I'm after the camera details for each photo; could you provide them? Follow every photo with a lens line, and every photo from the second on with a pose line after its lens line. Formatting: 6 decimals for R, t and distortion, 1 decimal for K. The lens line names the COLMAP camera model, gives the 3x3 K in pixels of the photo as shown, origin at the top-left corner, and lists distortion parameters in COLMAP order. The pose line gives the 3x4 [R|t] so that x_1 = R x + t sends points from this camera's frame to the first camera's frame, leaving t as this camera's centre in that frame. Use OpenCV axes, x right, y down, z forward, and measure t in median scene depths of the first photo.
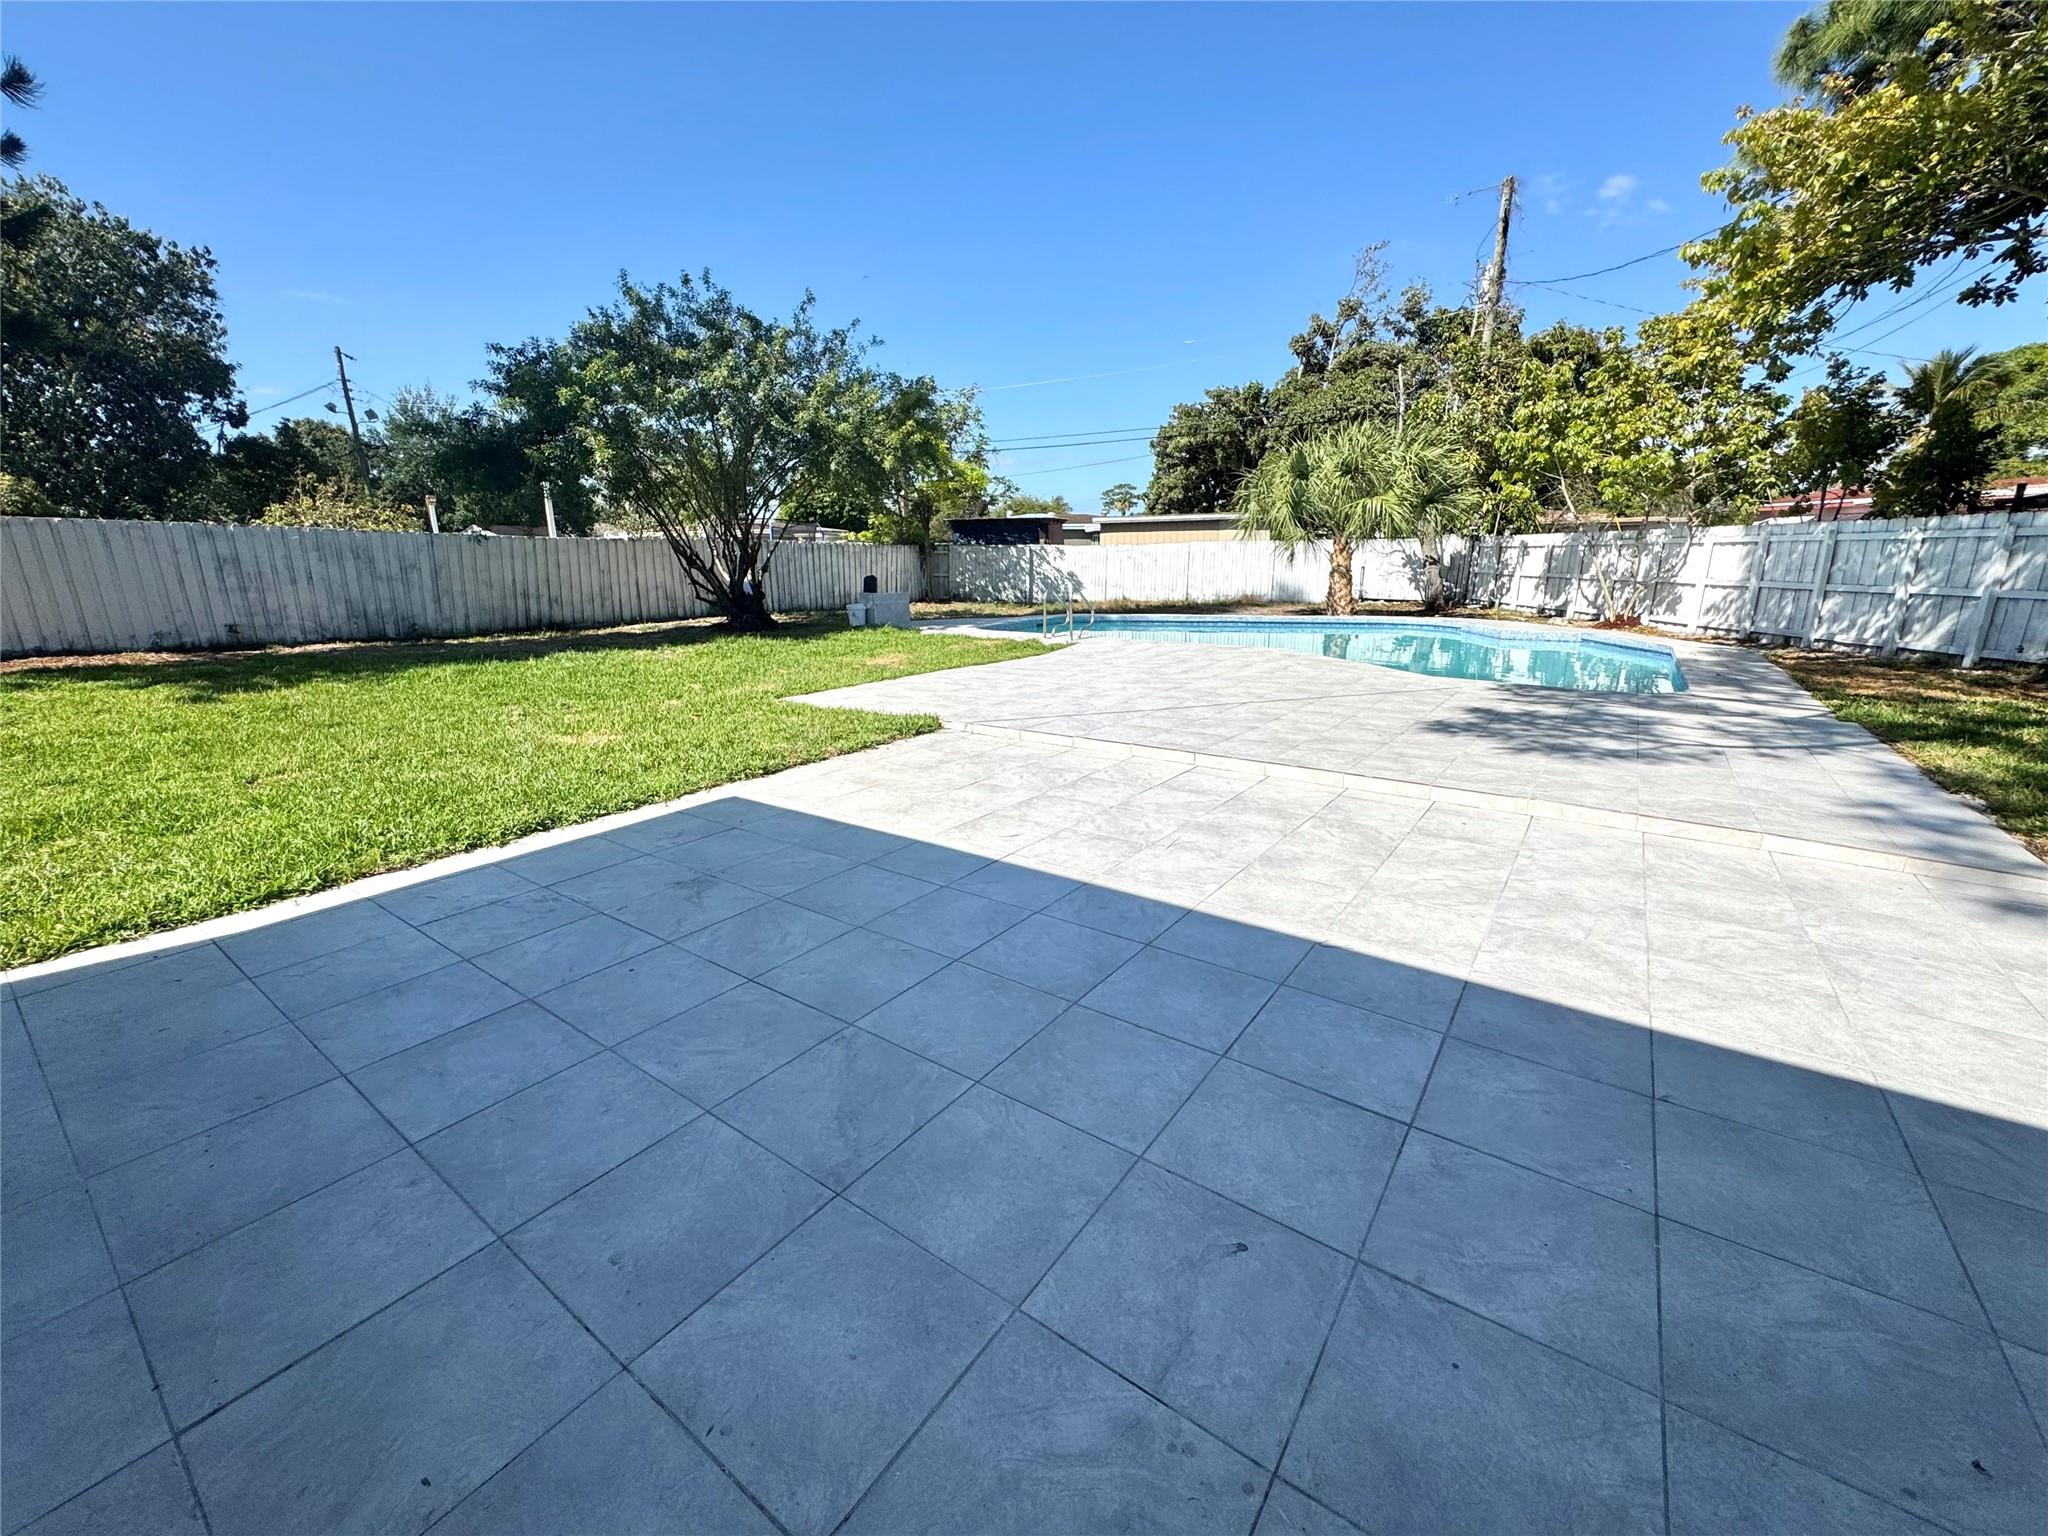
lens RADIAL K [[818.3, 0, 1023.3], [0, 818.3, 766.7], [0, 0, 1]] dist [-0.004058, -0.000084]
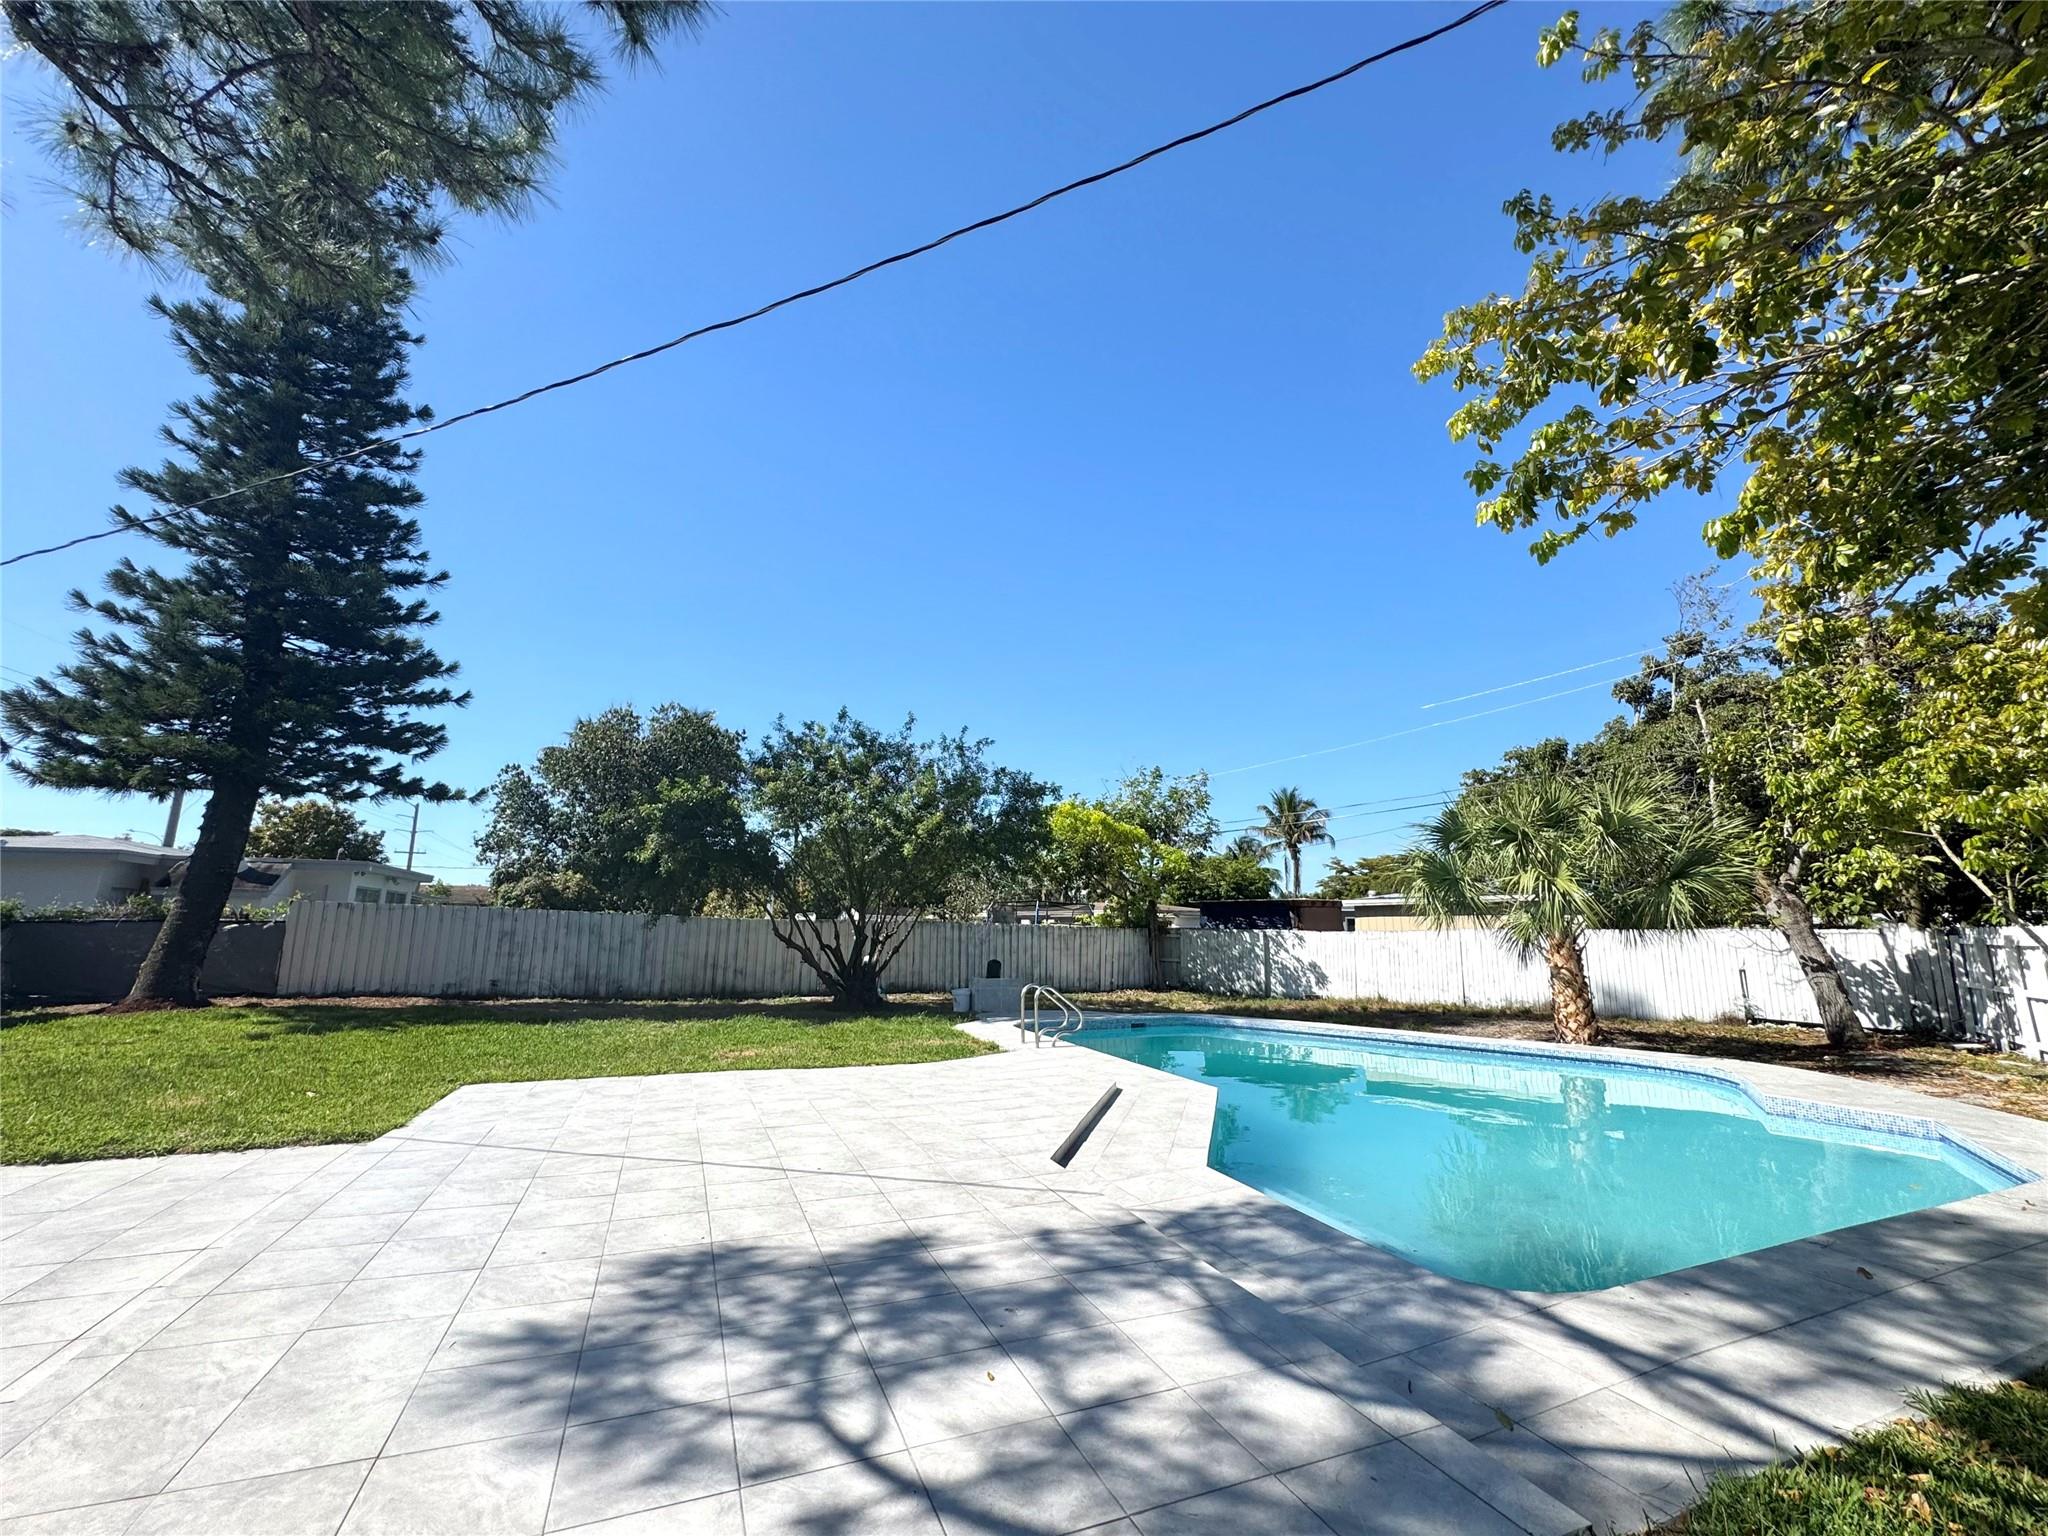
lens RADIAL K [[818.3, 0, 1023.3], [0, 818.3, 766.7], [0, 0, 1]] dist [-0.004058, -0.000084]
pose [[0.856378, -0.085333, -0.509249, 0.289741], [-0.146077, 0.905921, -0.397452, -0.048038], [0.495256, 0.414759, 0.763346, 0.142568]]
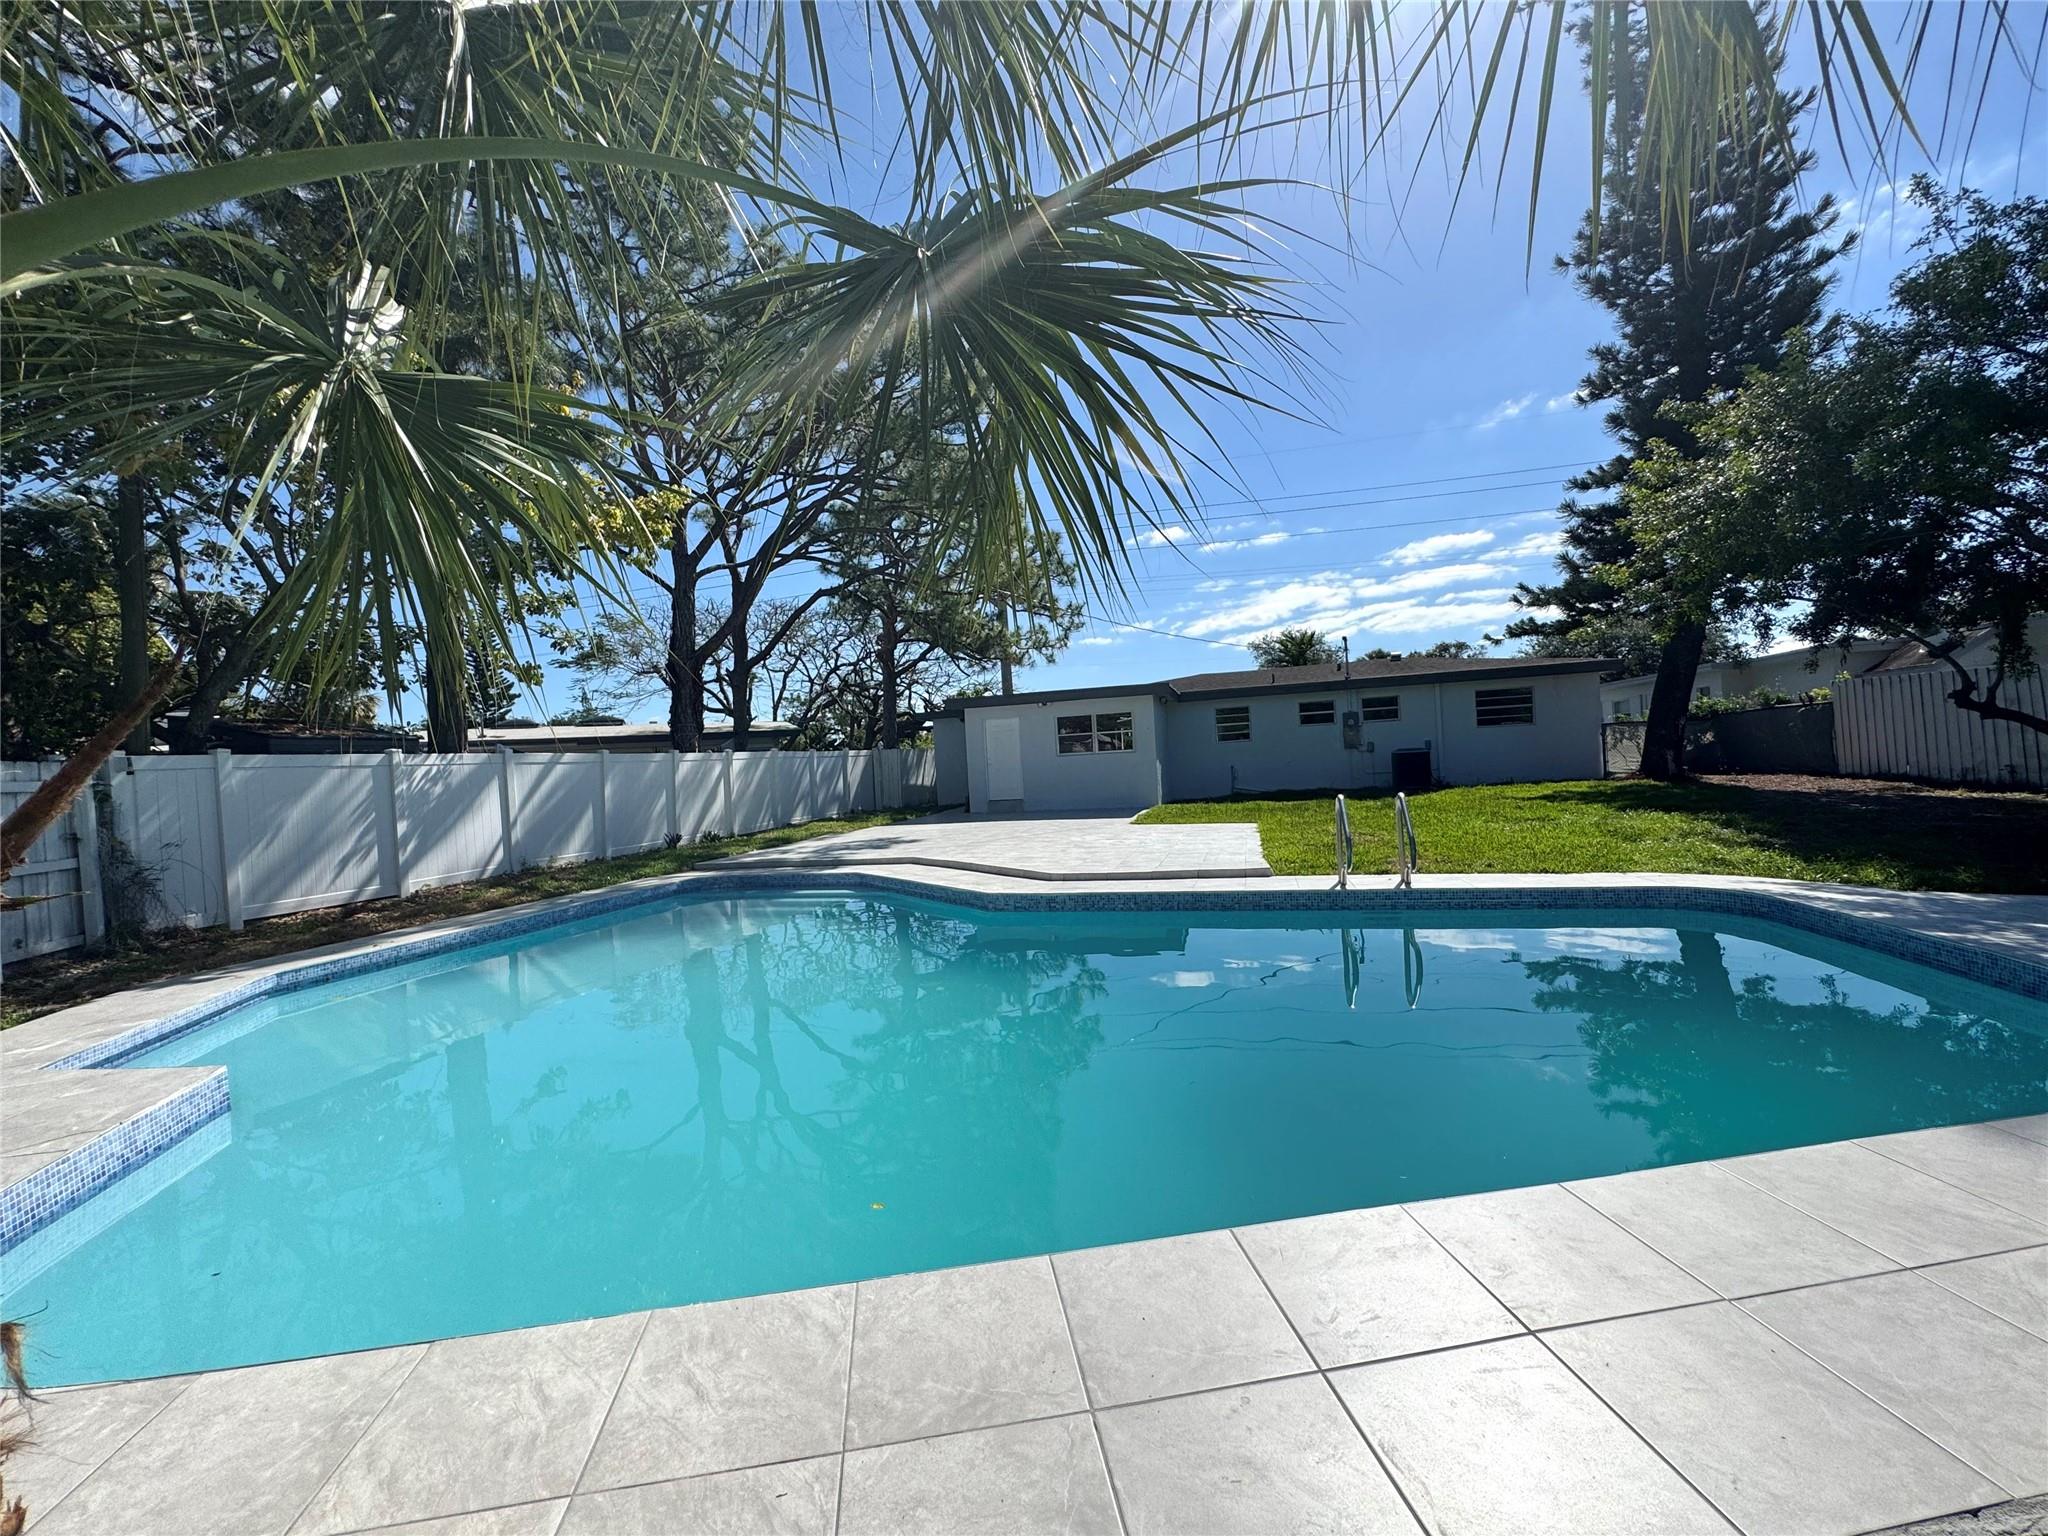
lens RADIAL K [[823.1, 0, 1024.0], [0, 823.1, 768.0], [0, 0, 1]] dist [-0.002282, 0.000121]
pose [[-0.934477, 0.061657, -0.350644, 0.273913], [-0.027635, 0.969357, 0.244098, -0.216094], [0.354949, 0.237794, -0.904138, 0.839648]]
